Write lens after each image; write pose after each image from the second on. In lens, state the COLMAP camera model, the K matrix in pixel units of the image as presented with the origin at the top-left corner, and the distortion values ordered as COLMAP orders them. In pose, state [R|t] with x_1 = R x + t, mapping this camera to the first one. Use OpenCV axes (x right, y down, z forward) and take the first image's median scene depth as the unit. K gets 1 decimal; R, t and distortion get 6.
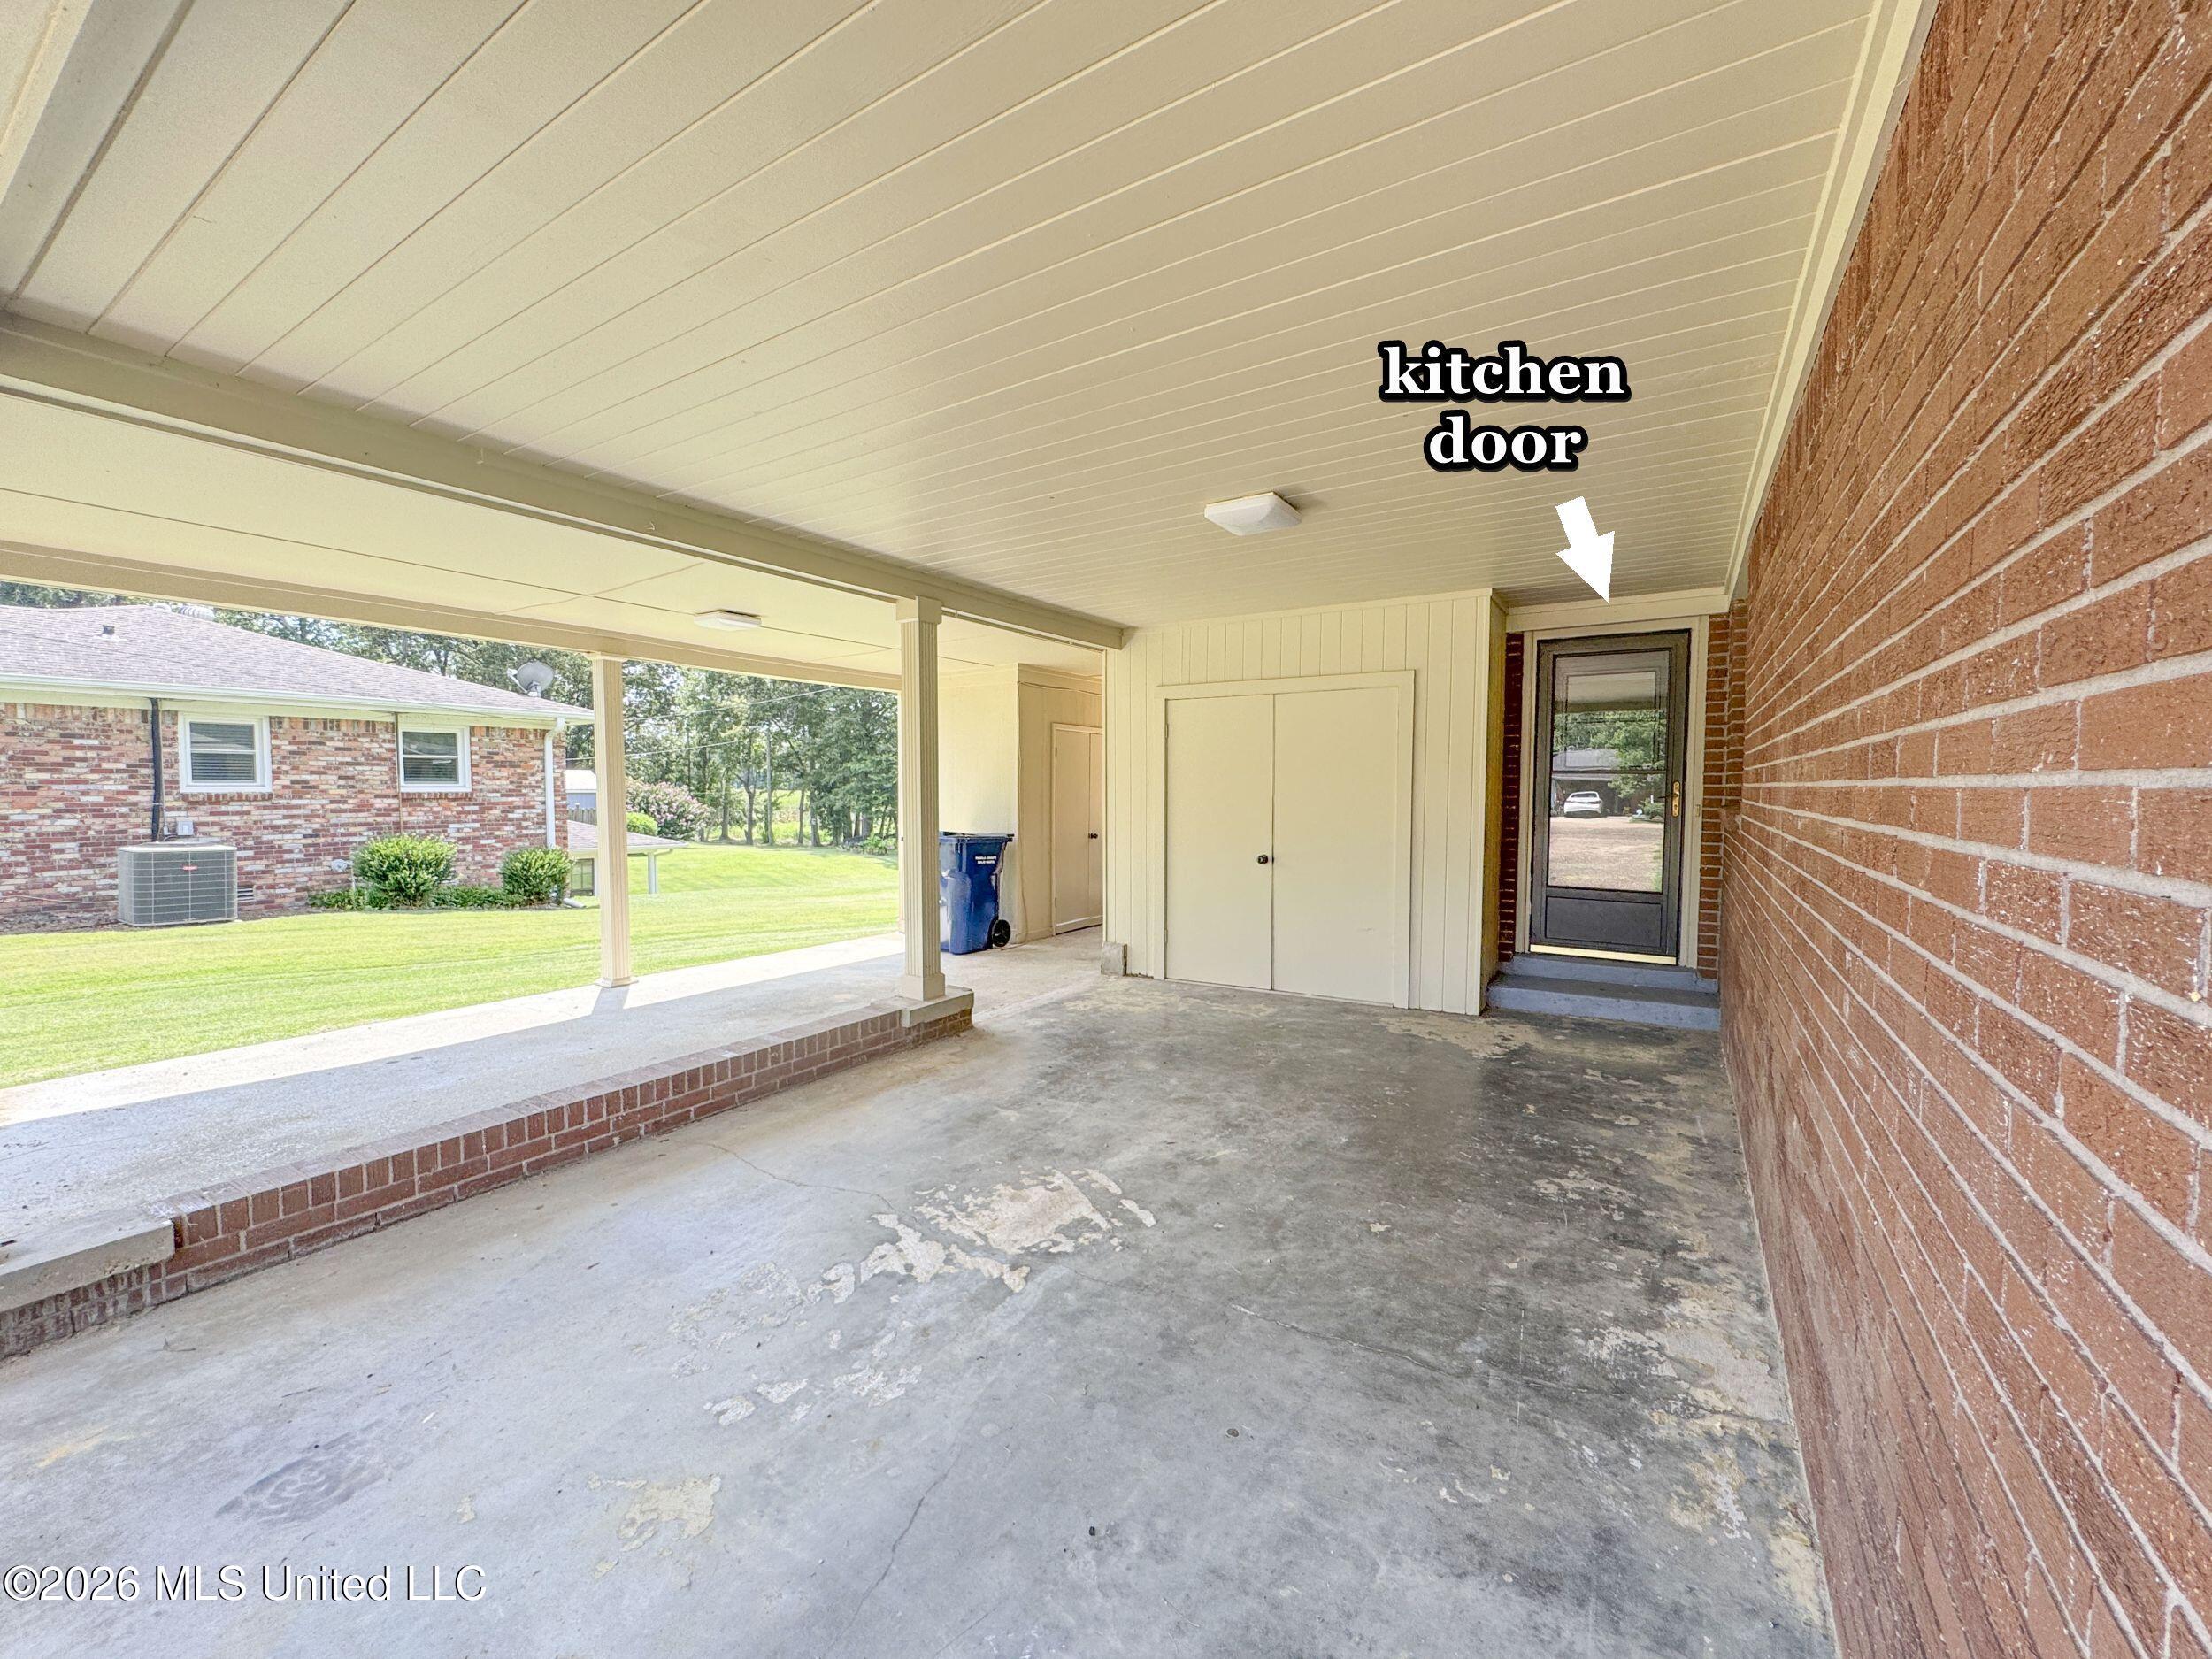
lens RADIAL K [[882.3, 0, 1105.2], [0, 882.3, 825.1], [0, 0, 1]] dist [-0.005925, 0.000755]
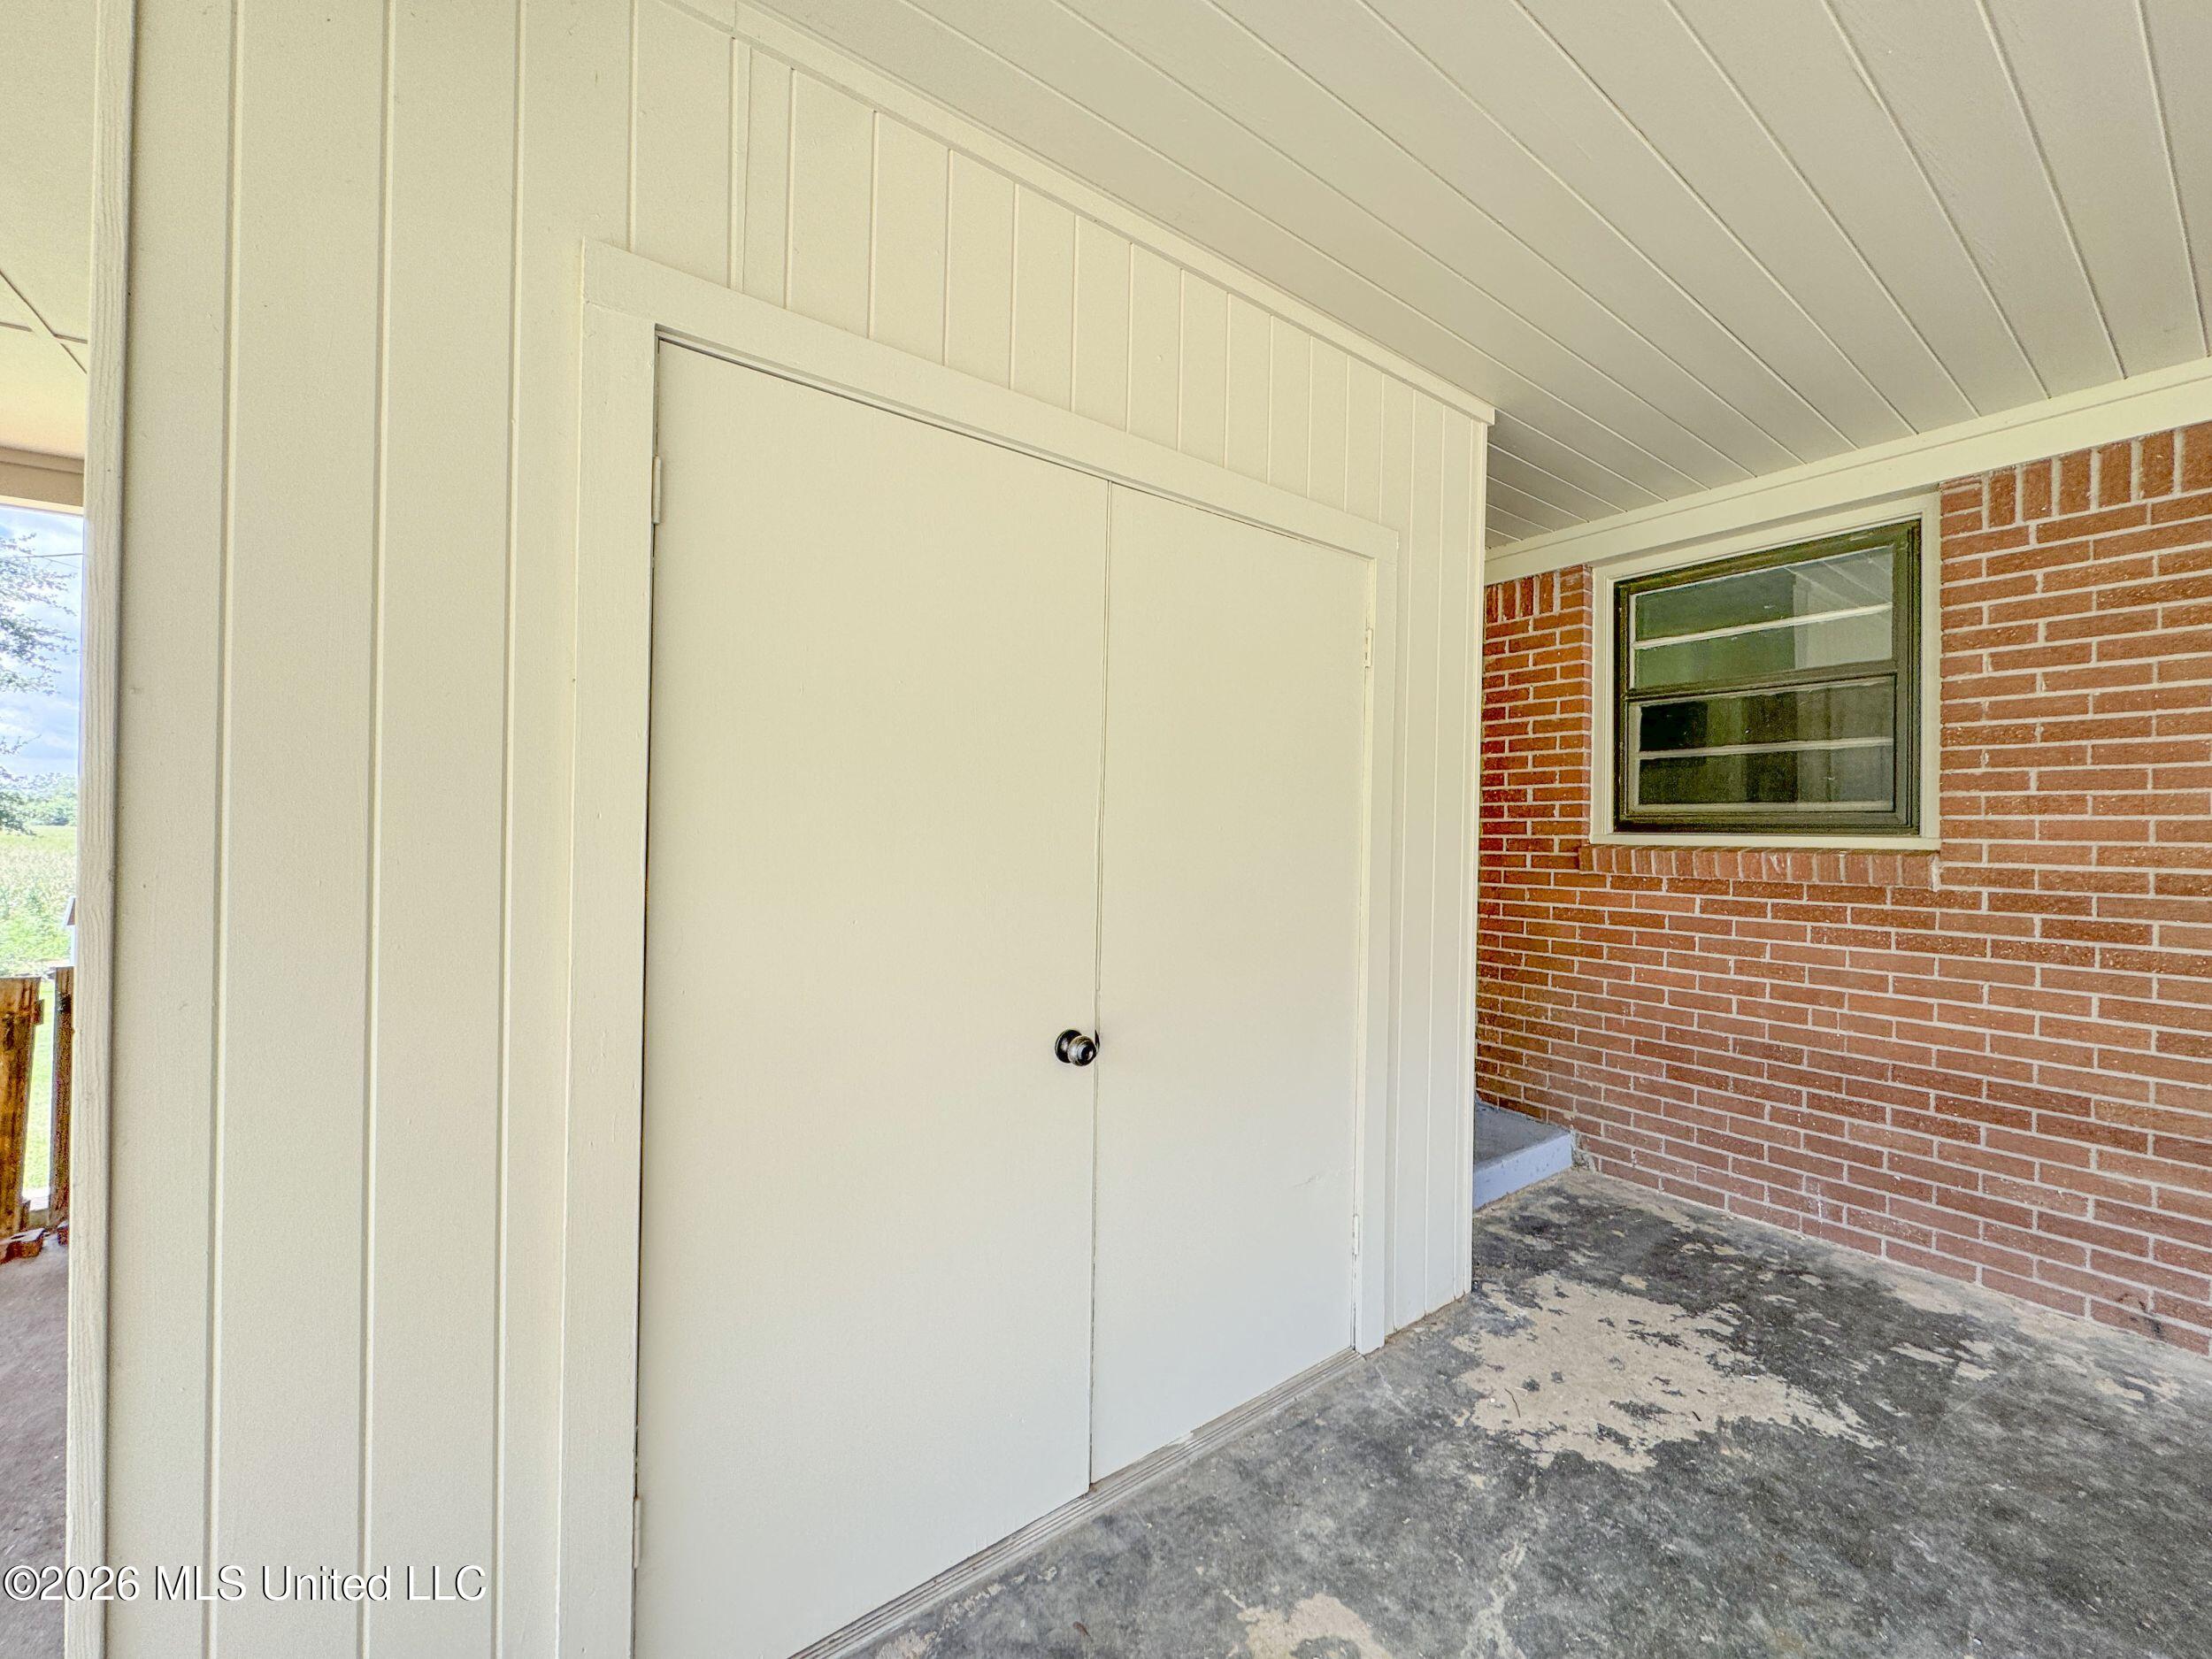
lens RADIAL K [[882.3, 0, 1089.7], [0, 882.3, 830.0], [0, 0, 1]] dist [-0.005925, 0.000755]
pose [[0.368288, 0.006696, 0.929688, -0.131547], [0.028282, 0.999431, -0.018402, -0.041988], [-0.929281, 0.033070, 0.367889, 1.361849]]
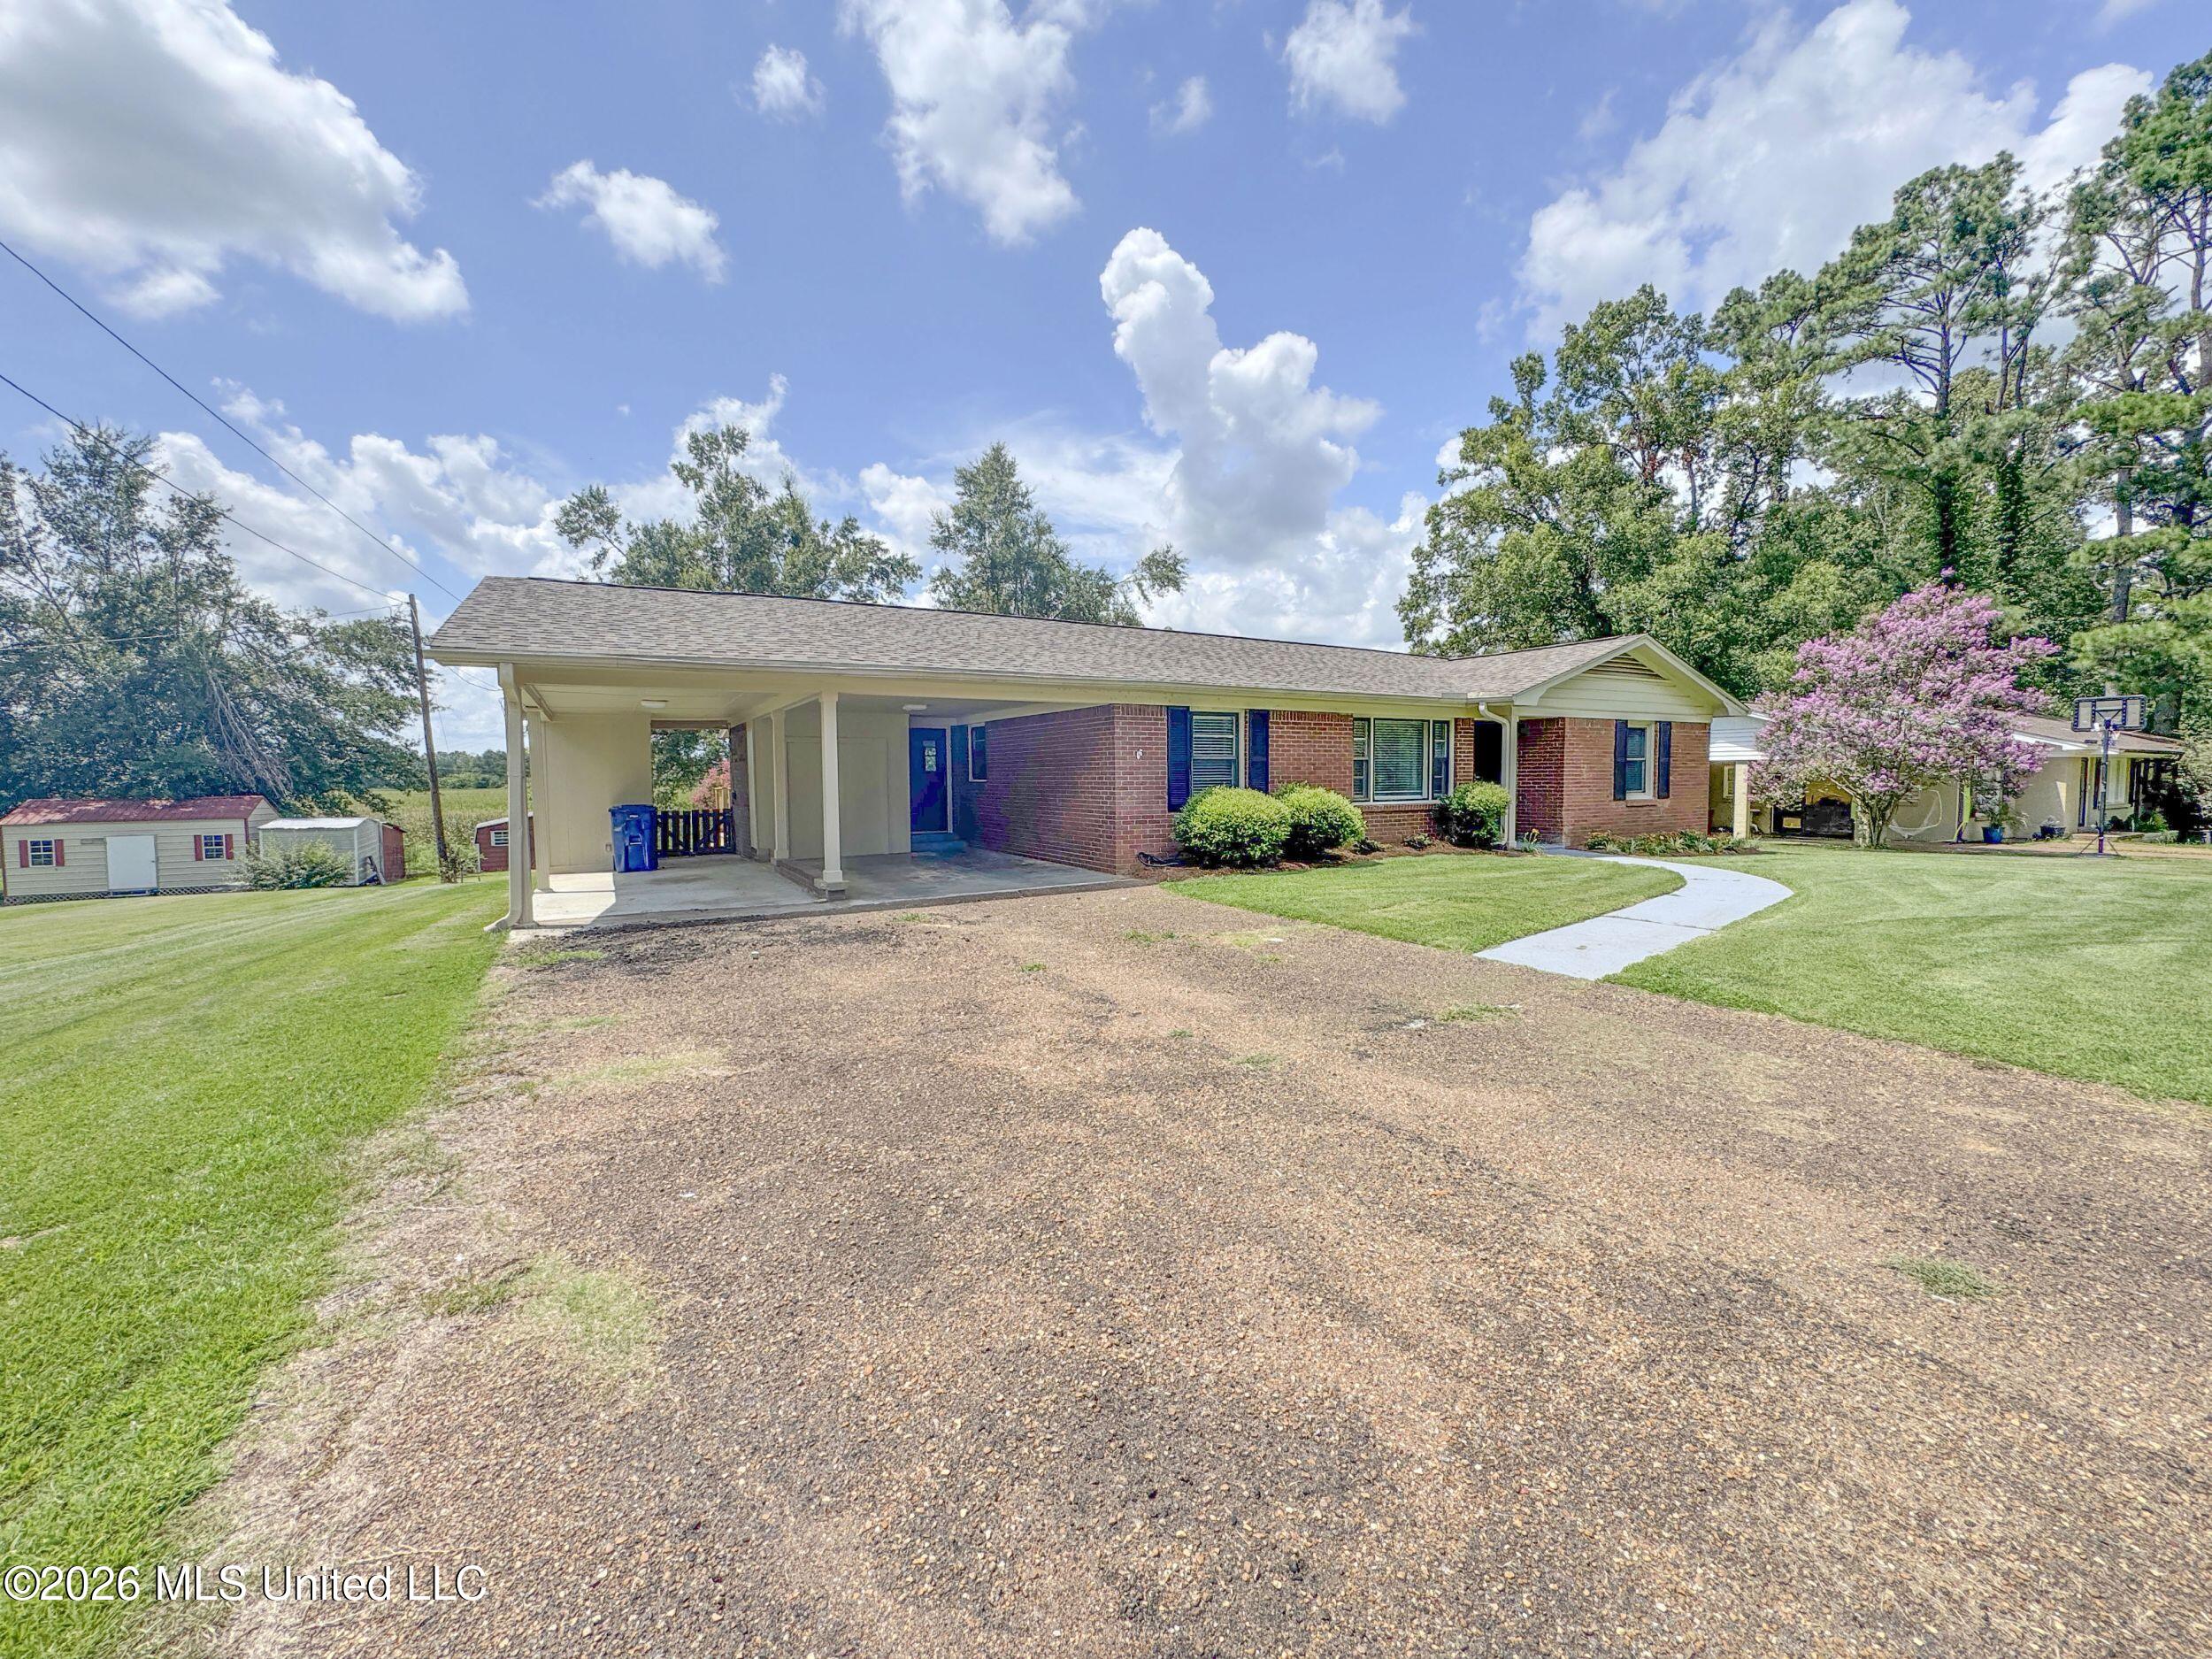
lens RADIAL K [[882.3, 0, 1110.4], [0, 882.3, 833.5], [0, 0, 1]] dist [-0.005925, 0.000755]
pose [[0.466149, -0.062863, 0.882470, -2.639797], [0.047986, 0.997801, 0.045731, 0.057428], [-0.883404, 0.021029, 0.468140, -1.416330]]
